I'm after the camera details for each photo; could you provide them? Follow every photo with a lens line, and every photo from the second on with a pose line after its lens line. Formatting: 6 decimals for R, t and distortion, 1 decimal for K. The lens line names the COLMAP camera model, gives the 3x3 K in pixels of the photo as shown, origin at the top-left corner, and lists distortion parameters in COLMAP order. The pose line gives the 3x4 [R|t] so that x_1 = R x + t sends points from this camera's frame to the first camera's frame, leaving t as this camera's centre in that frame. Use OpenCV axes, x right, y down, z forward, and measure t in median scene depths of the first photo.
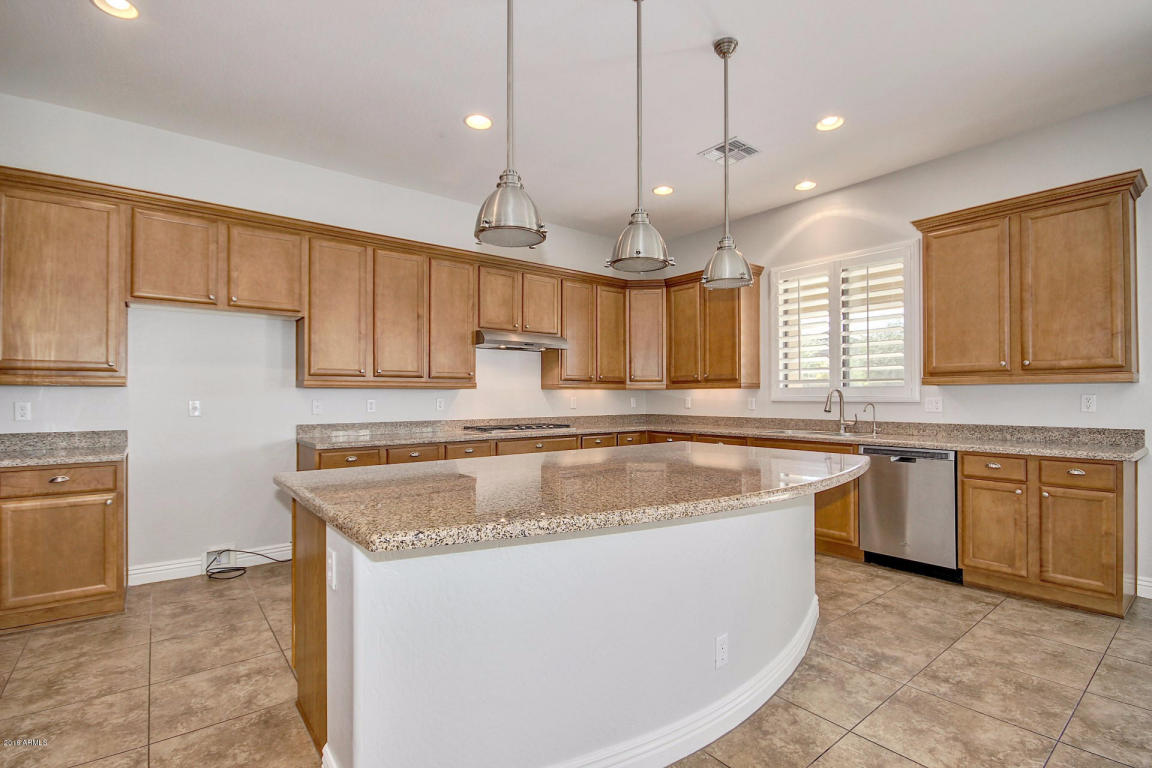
lens RADIAL K [[532.3, 0, 581.4], [0, 532.3, 393.9], [0, 0, 1]] dist [-0.004095, -0.000430]
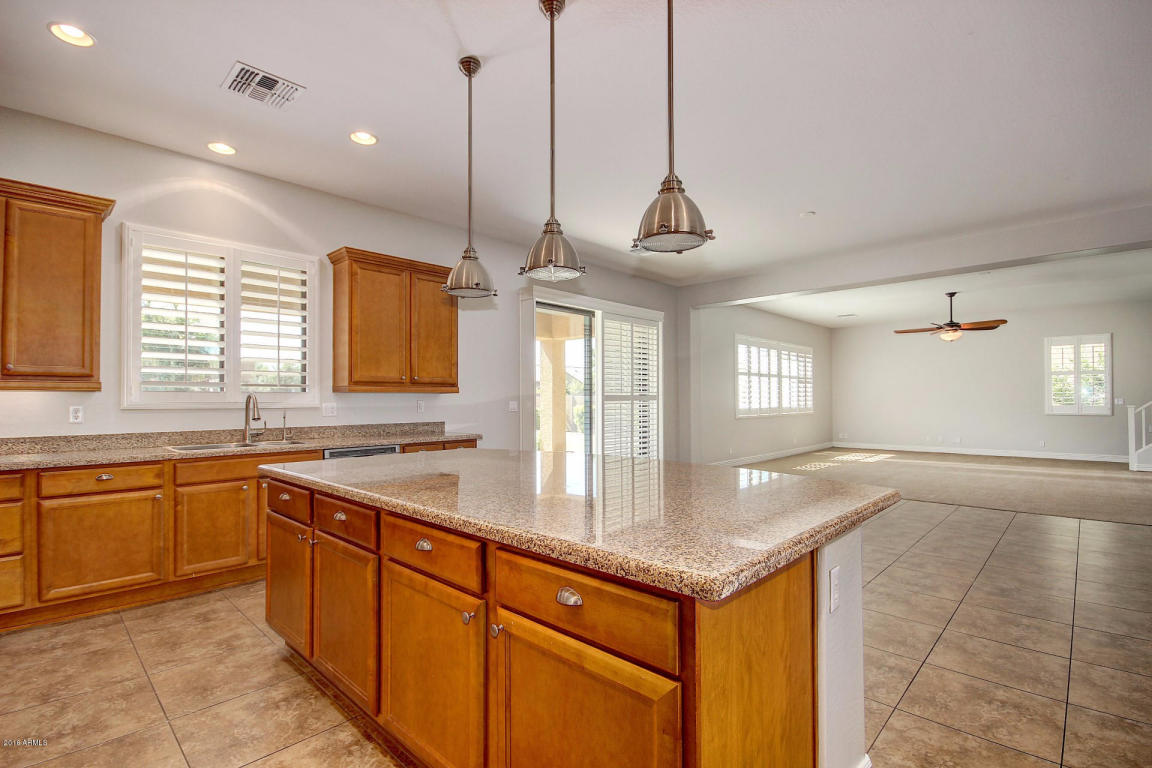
lens RADIAL K [[532.3, 0, 581.4], [0, 532.3, 393.9], [0, 0, 1]] dist [-0.004095, -0.000430]
pose [[-0.131556, 0.014961, 0.991196, -0.575784], [0.000128, 0.999886, -0.015075, 0.004630], [-0.991309, -0.001856, -0.131543, 0.676988]]
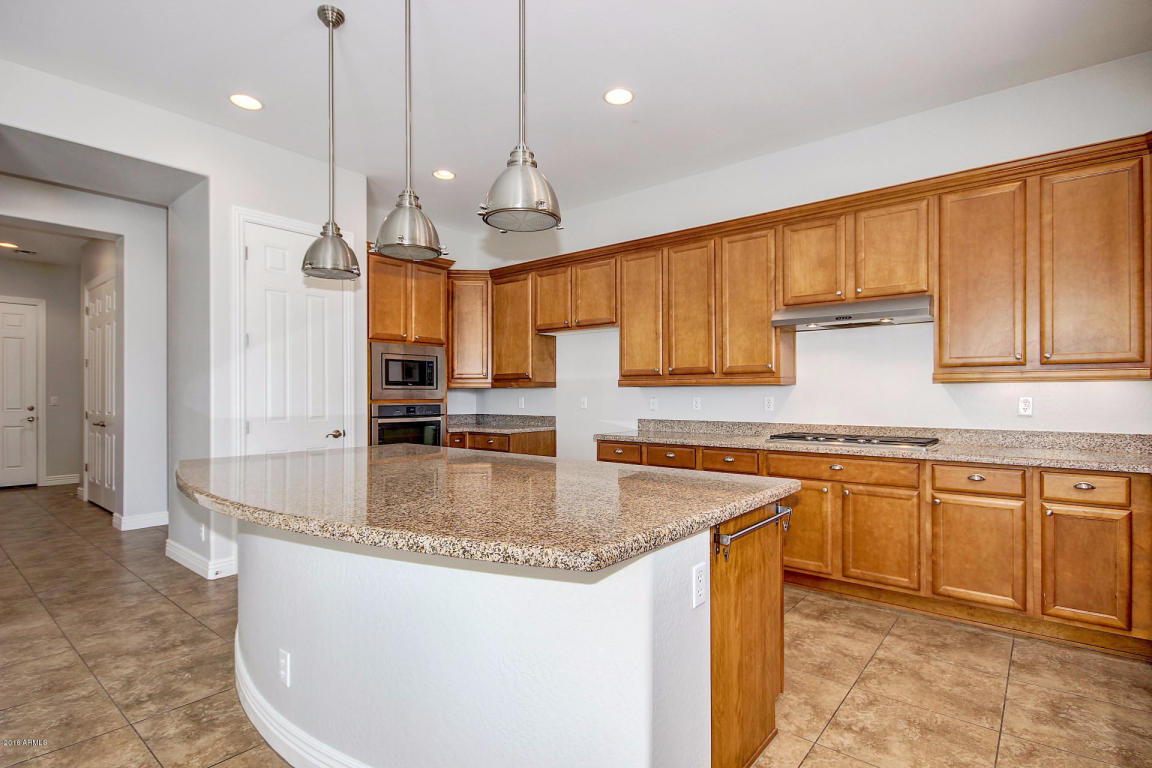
lens RADIAL K [[575.1, 0, 578.7], [0, 575.1, 392.8], [0, 0, 1]] dist [0.012599, -0.000074]
pose [[0.211226, 0.000299, -0.977437, 0.720379], [0.007118, 0.999973, 0.001844, -0.001609], [0.977411, -0.007347, 0.211218, 0.672641]]
